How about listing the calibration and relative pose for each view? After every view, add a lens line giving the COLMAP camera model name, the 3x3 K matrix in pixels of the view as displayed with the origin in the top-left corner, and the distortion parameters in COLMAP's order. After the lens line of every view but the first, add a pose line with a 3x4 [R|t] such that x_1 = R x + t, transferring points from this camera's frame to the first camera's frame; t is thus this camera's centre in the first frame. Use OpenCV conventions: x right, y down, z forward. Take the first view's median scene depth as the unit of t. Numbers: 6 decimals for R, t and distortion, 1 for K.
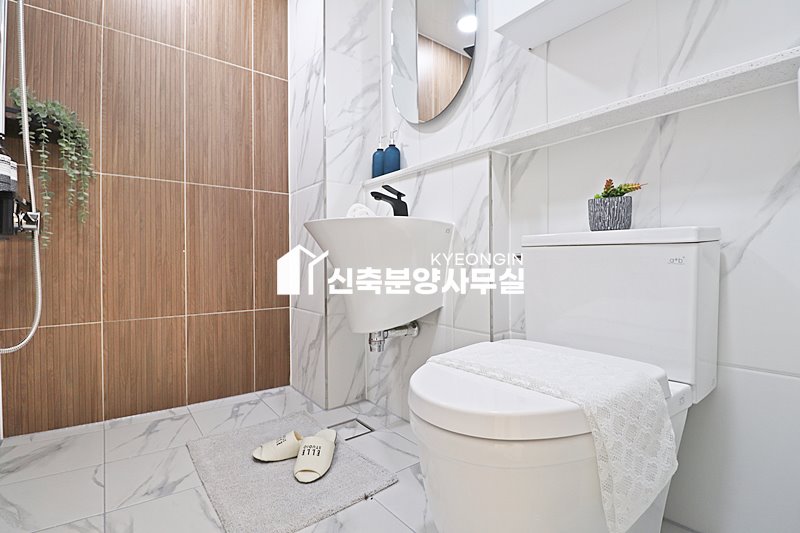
lens RADIAL K [[377.4, 0, 402.1], [0, 377.4, 261.8], [0, 0, 1]] dist [-0.012740, -0.001307]
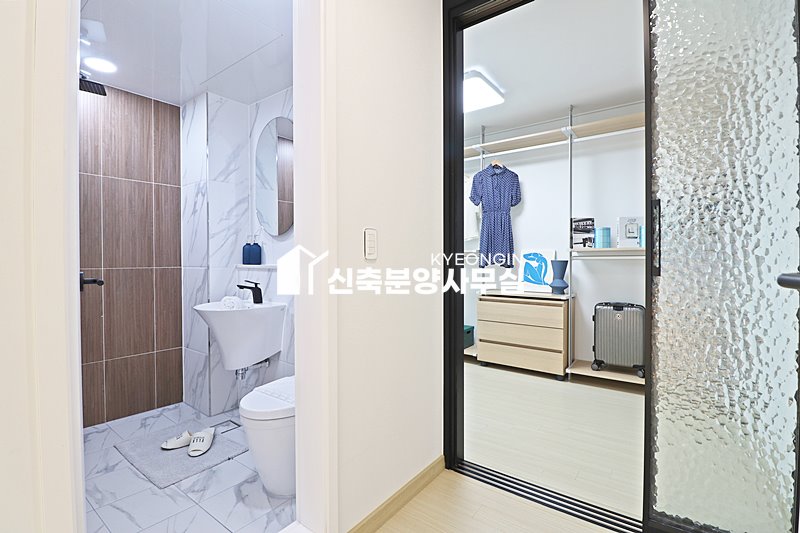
lens RADIAL K [[377.4, 0, 402.1], [0, 377.4, 261.8], [0, 0, 1]] dist [-0.012740, -0.001307]
pose [[0.968486, 0.001643, 0.249061, 0.173688], [-0.004097, 0.999948, 0.009336, -0.251635], [-0.249032, -0.010062, 0.968443, -0.662920]]
